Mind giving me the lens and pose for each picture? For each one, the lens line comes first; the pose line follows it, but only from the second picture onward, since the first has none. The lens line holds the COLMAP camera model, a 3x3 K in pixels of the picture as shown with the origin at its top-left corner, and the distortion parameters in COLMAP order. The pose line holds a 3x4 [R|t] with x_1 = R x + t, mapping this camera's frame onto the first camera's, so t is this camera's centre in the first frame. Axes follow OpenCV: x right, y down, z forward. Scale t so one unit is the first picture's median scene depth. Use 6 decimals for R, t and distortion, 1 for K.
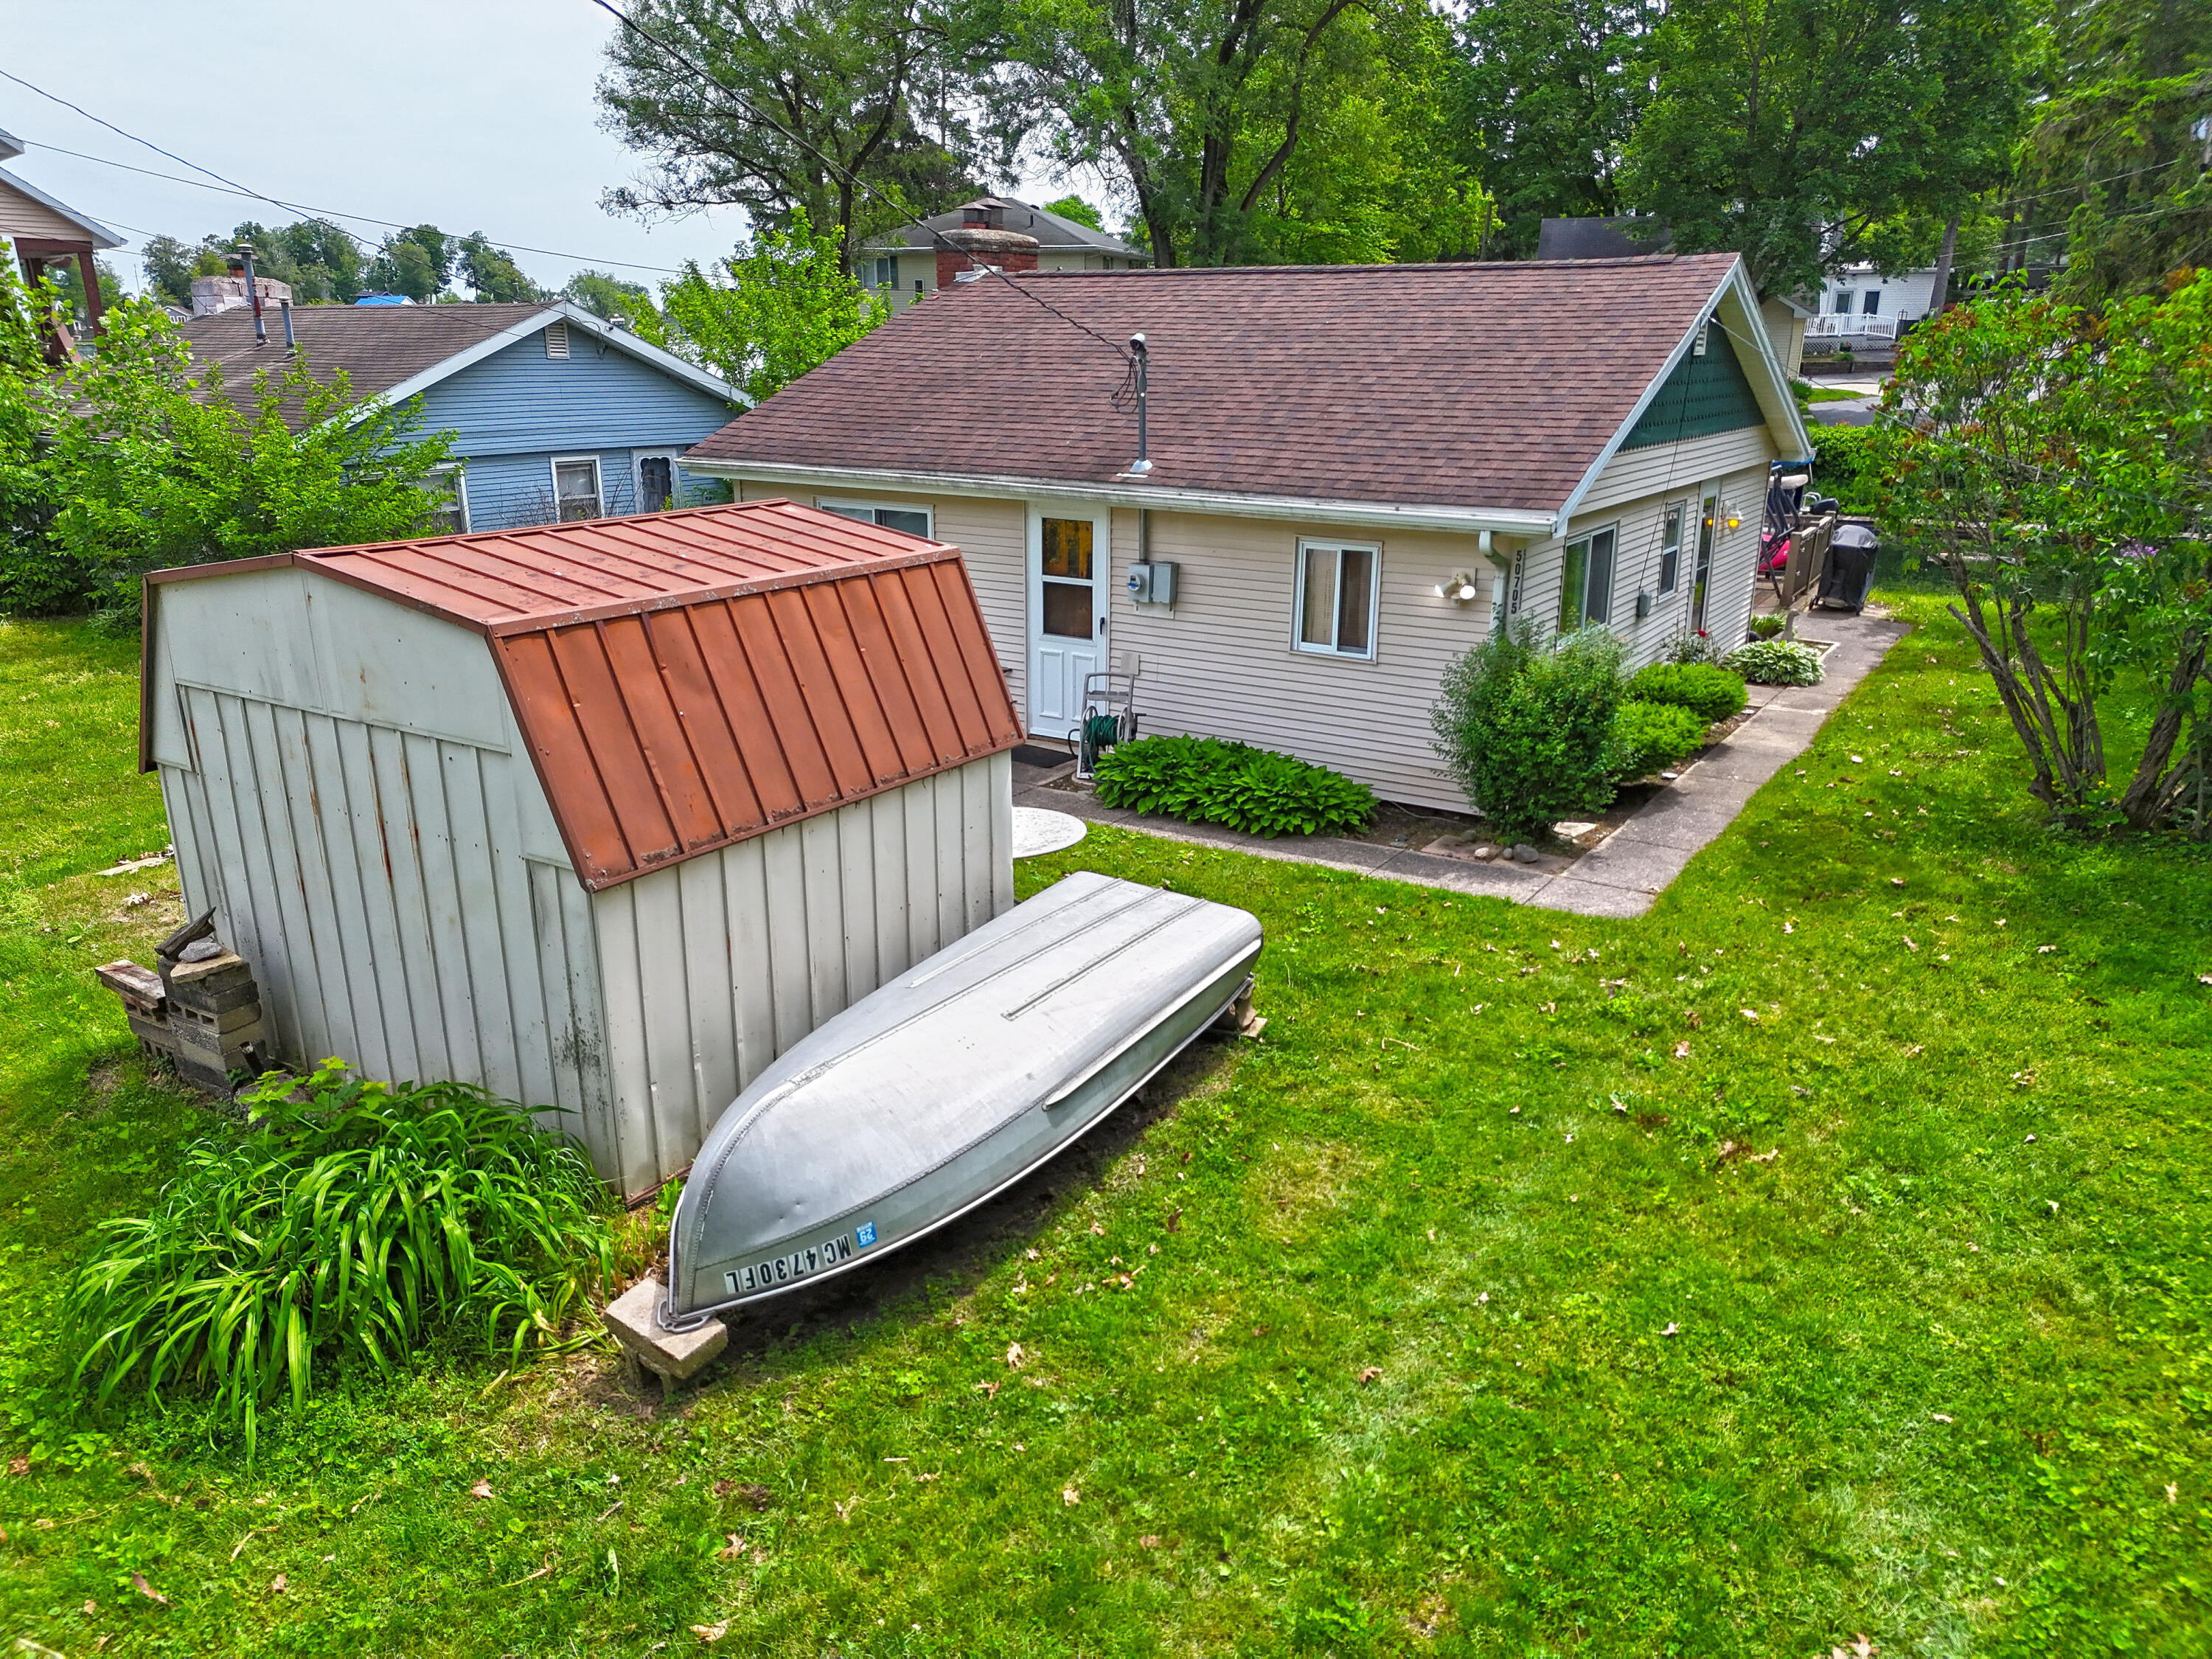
lens RADIAL K [[1526.6, 0, 1103.7], [0, 1526.6, 845.1], [0, 0, 1]] dist [0.066589, -0.055439]
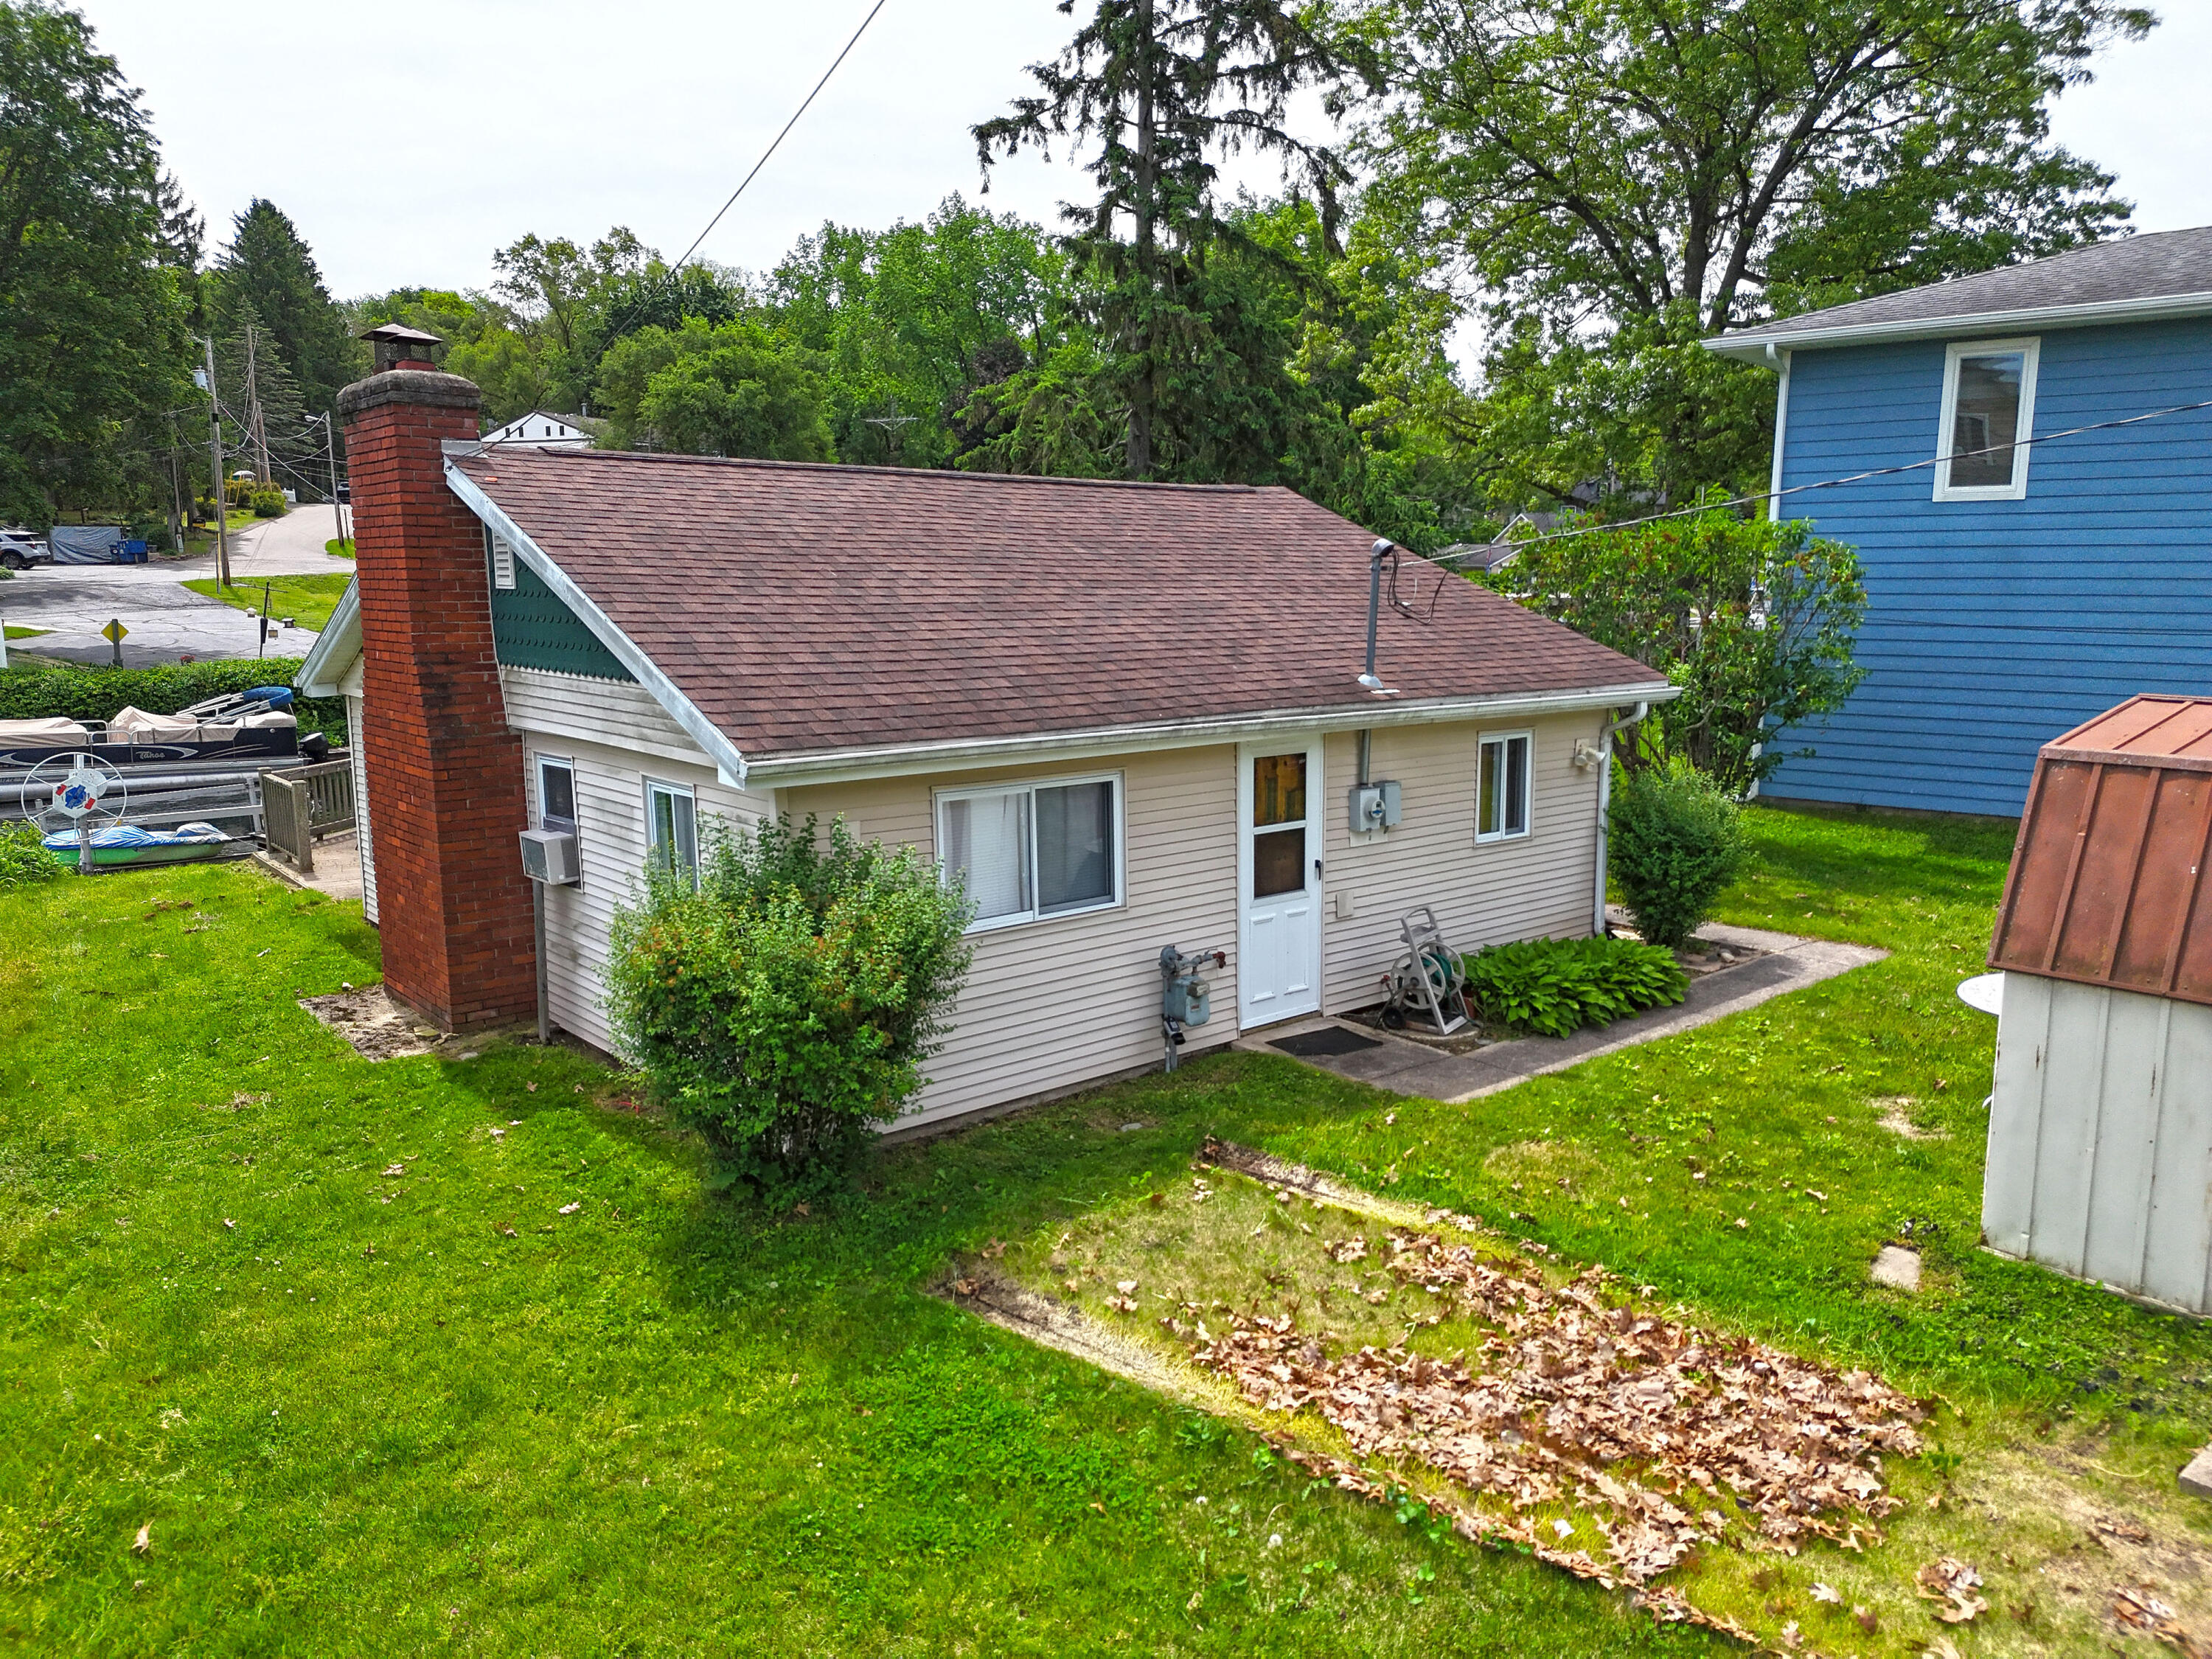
lens RADIAL K [[1537.2, 0, 1106.0], [0, 1537.2, 829.5], [0, 0, 1]] dist [0.070710, -0.063993]
pose [[0.313614, -0.165592, 0.935000, -0.979309], [0.298562, 0.951933, 0.068448, -0.303453], [-0.901392, 0.257689, 0.347979, 0.942335]]
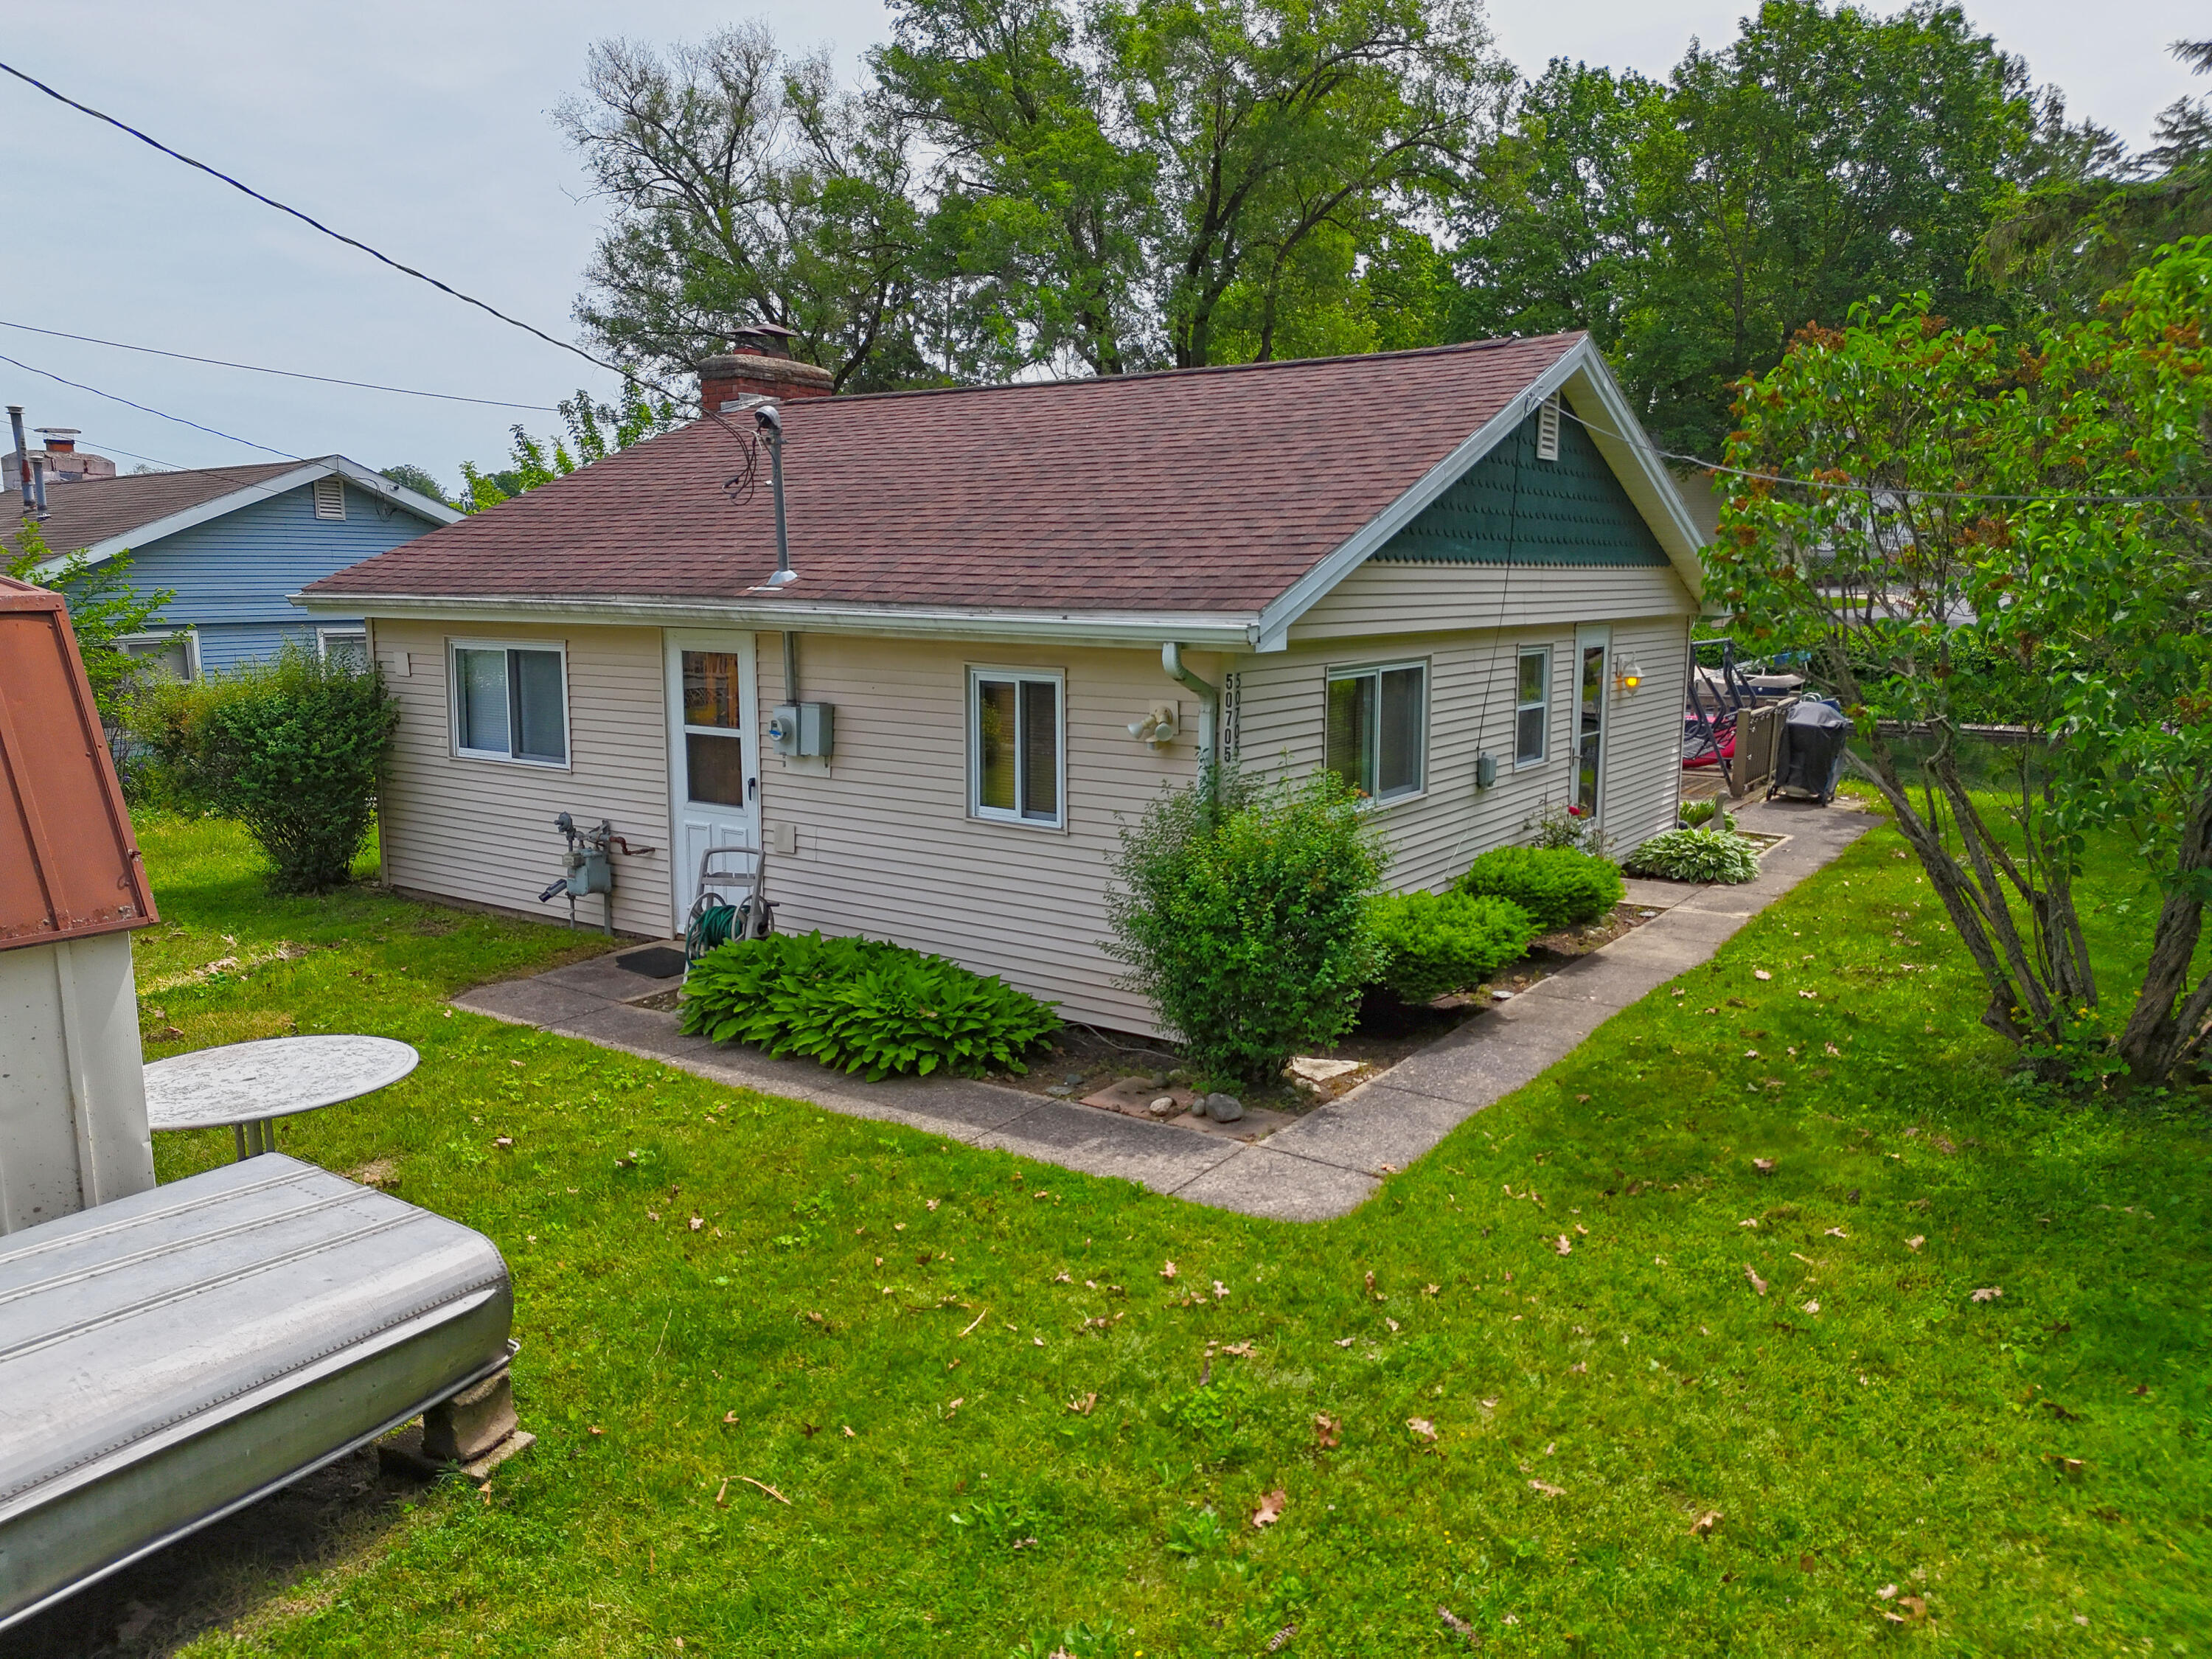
lens RADIAL K [[1537.2, 0, 1106.0], [0, 1537.2, 829.5], [0, 0, 1]] dist [0.070710, -0.063993]
pose [[0.999547, 0.003867, -0.029848, 0.230908], [-0.008358, 0.988368, -0.151850, -0.011304], [0.028914, 0.152030, 0.987953, 0.300234]]
